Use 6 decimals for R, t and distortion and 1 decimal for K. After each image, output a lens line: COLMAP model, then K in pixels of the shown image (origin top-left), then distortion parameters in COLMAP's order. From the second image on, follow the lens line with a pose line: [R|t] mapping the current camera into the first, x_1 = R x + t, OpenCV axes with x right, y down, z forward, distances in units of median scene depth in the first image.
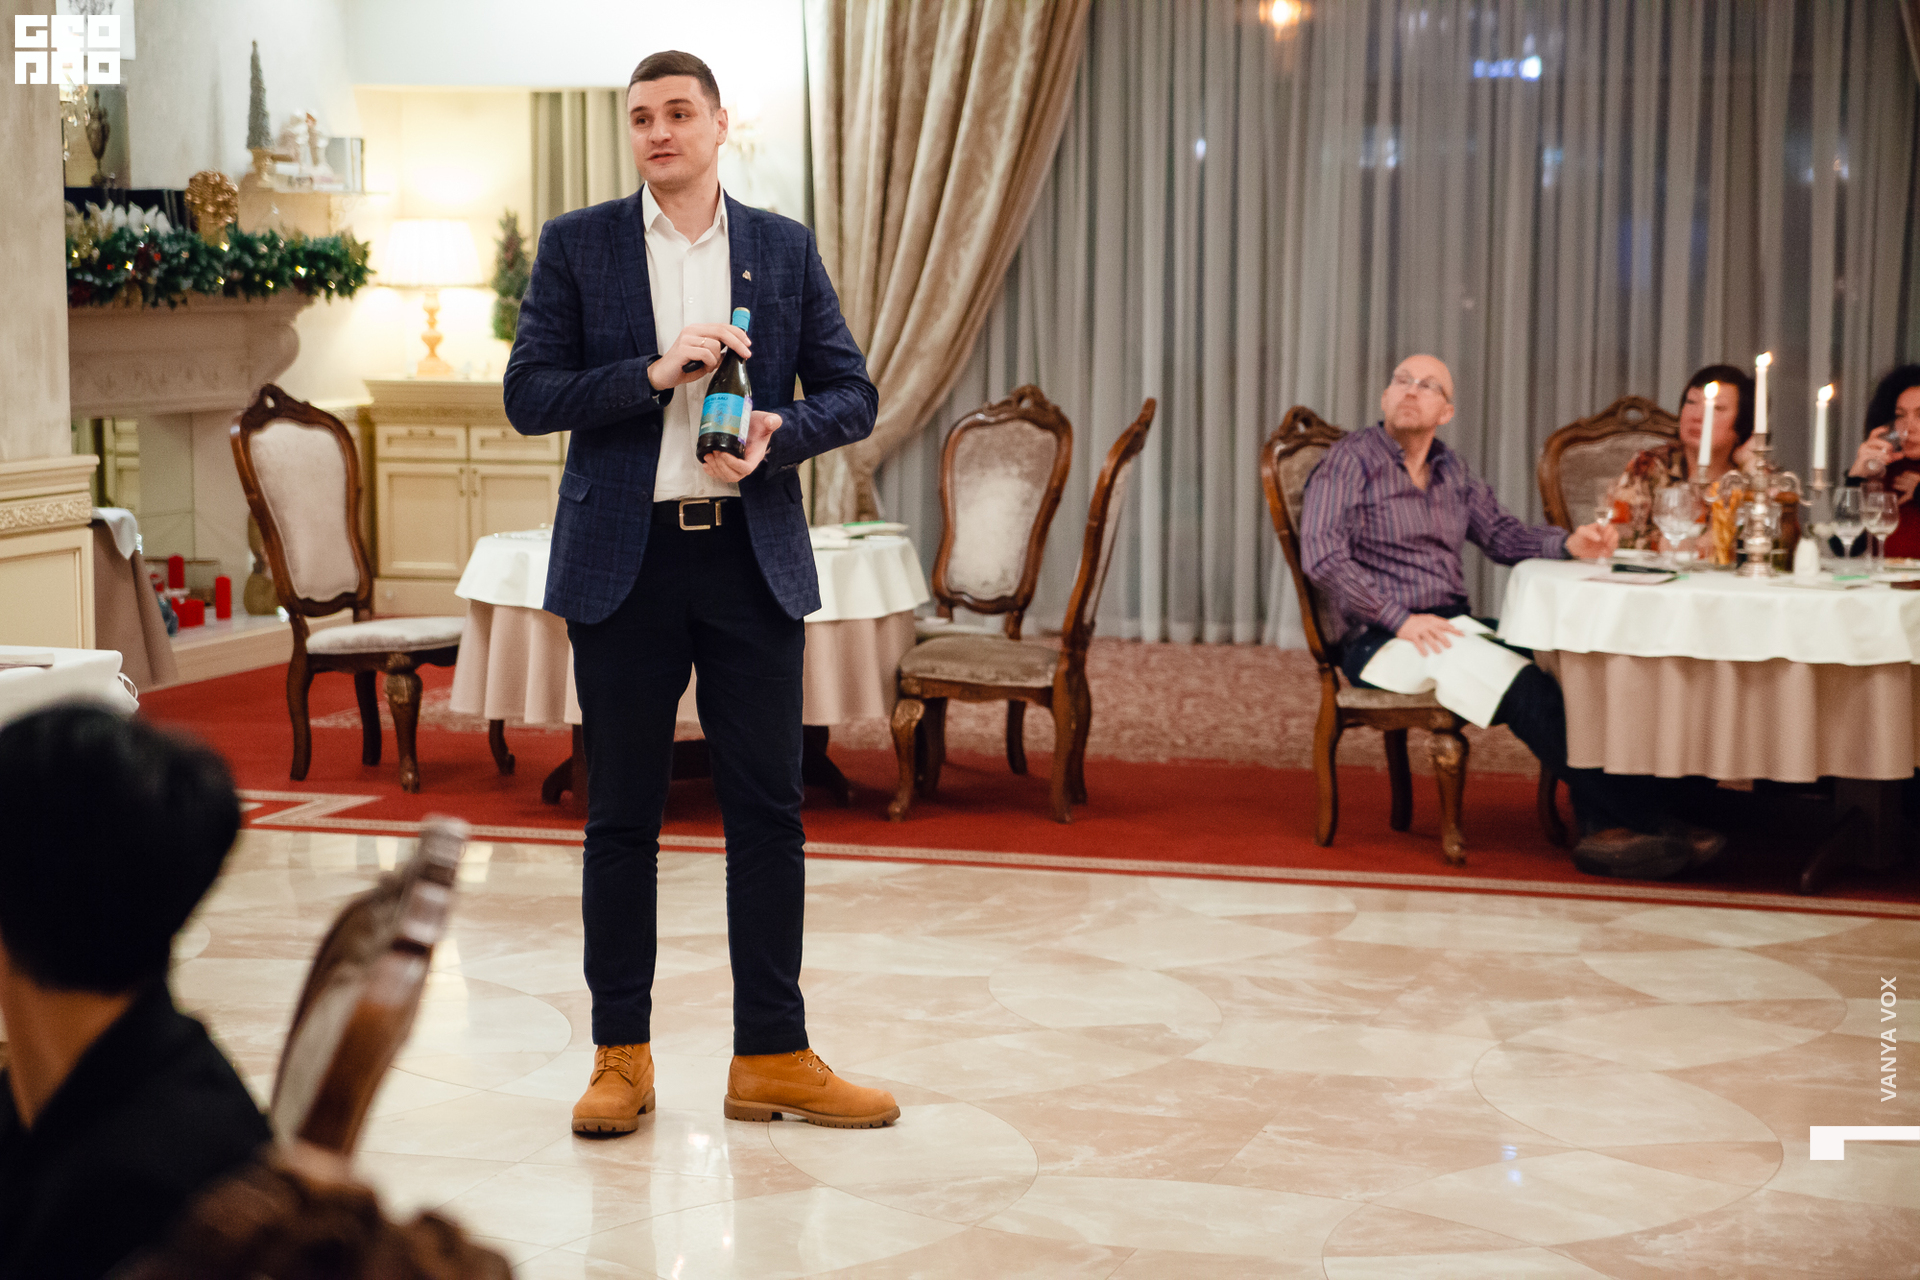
lens RADIAL K [[3952.8, 0, 964.3], [0, 3952.8, 630.0], [0, 0, 1]] dist [0.218699, 0.000000]
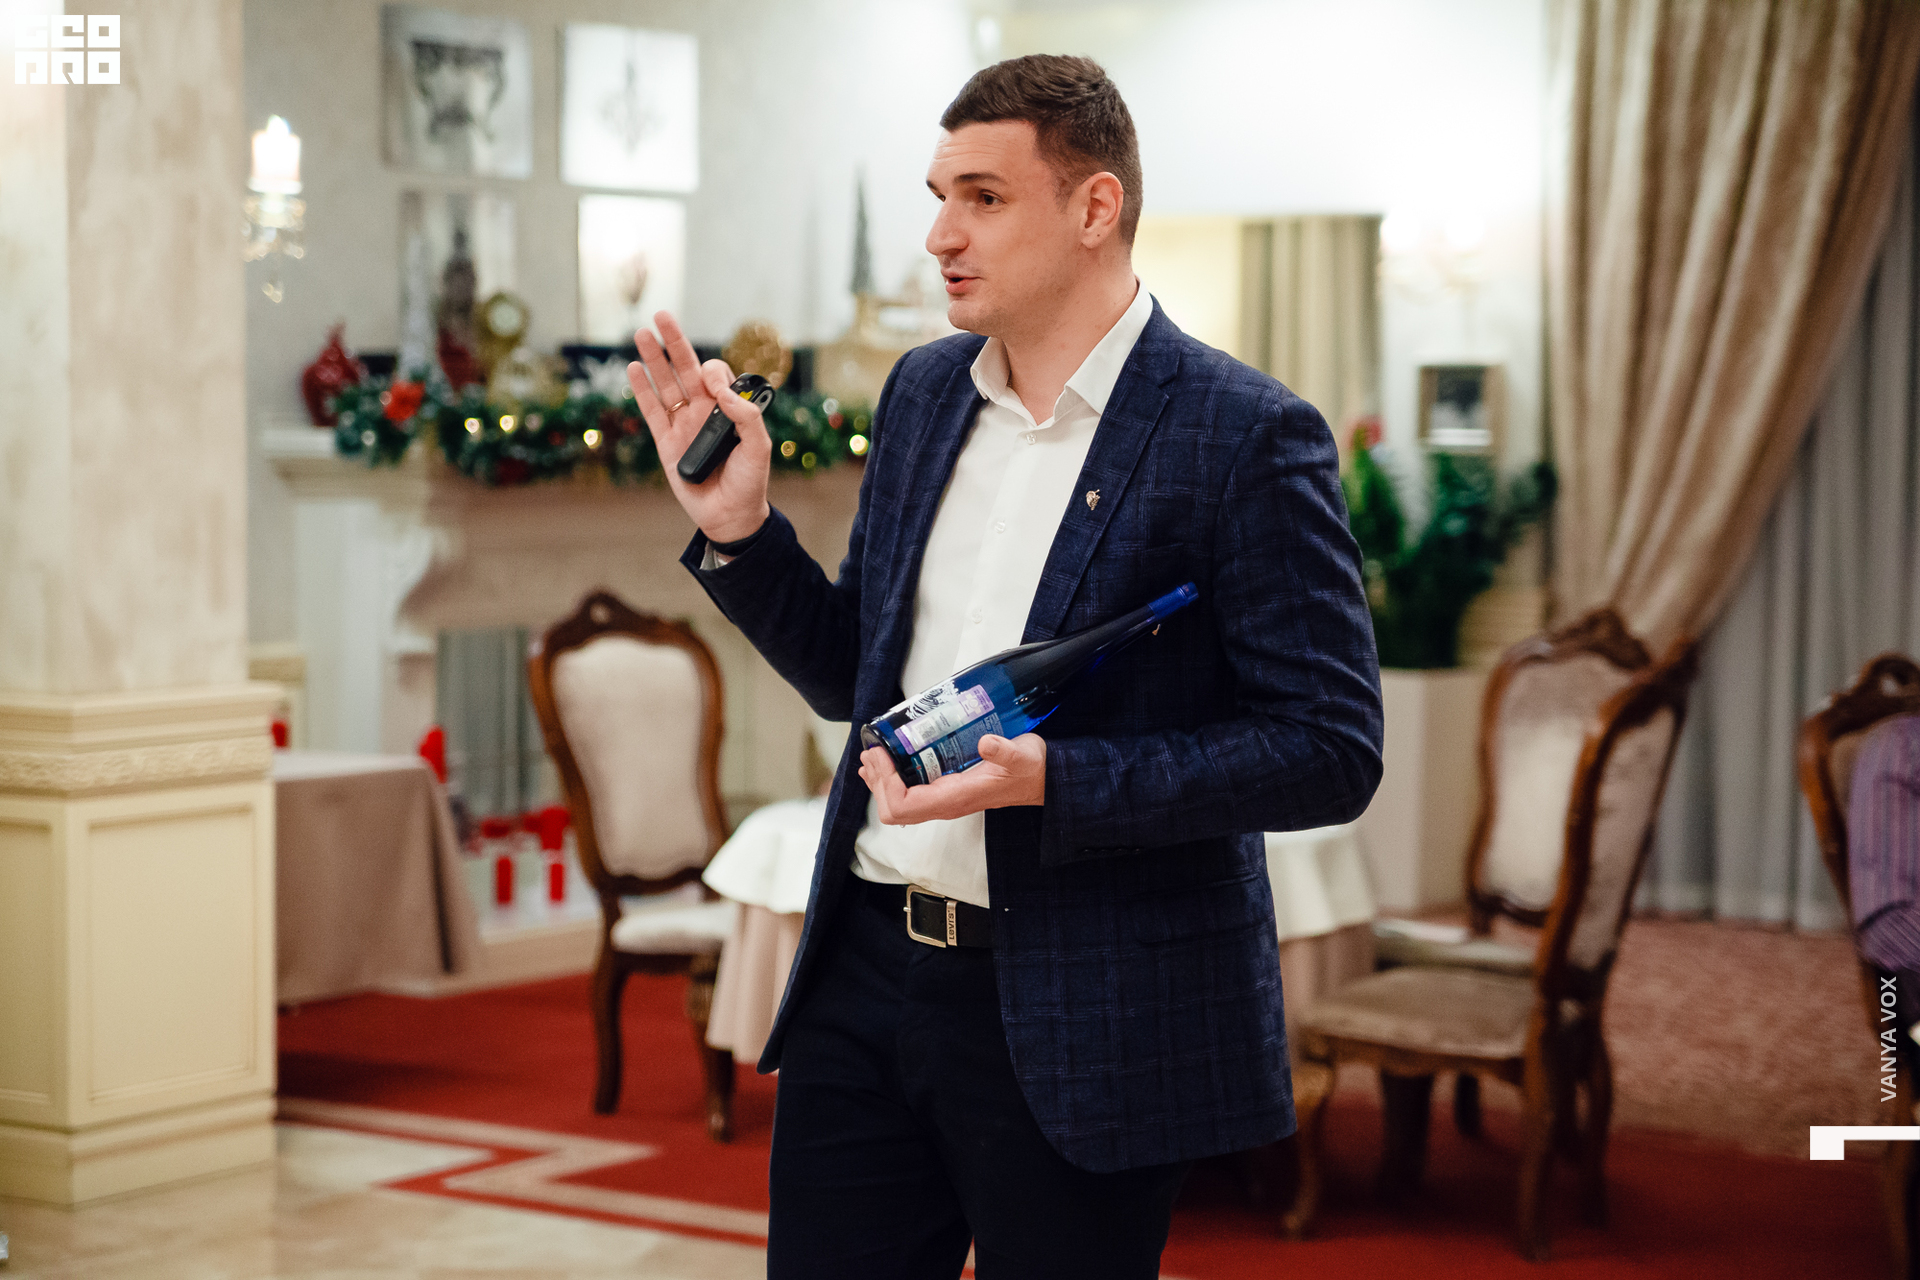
lens RADIAL K [[3952.8, 0, 998.1], [0, 3952.8, 658.5], [0, 0, 1]] dist [0.218699, 0.000000]
pose [[0.951687, 0.021410, -0.306322, 0.115970], [-0.031728, 0.999083, -0.028744, -0.025237], [0.305426, 0.037074, 0.951494, 0.256942]]
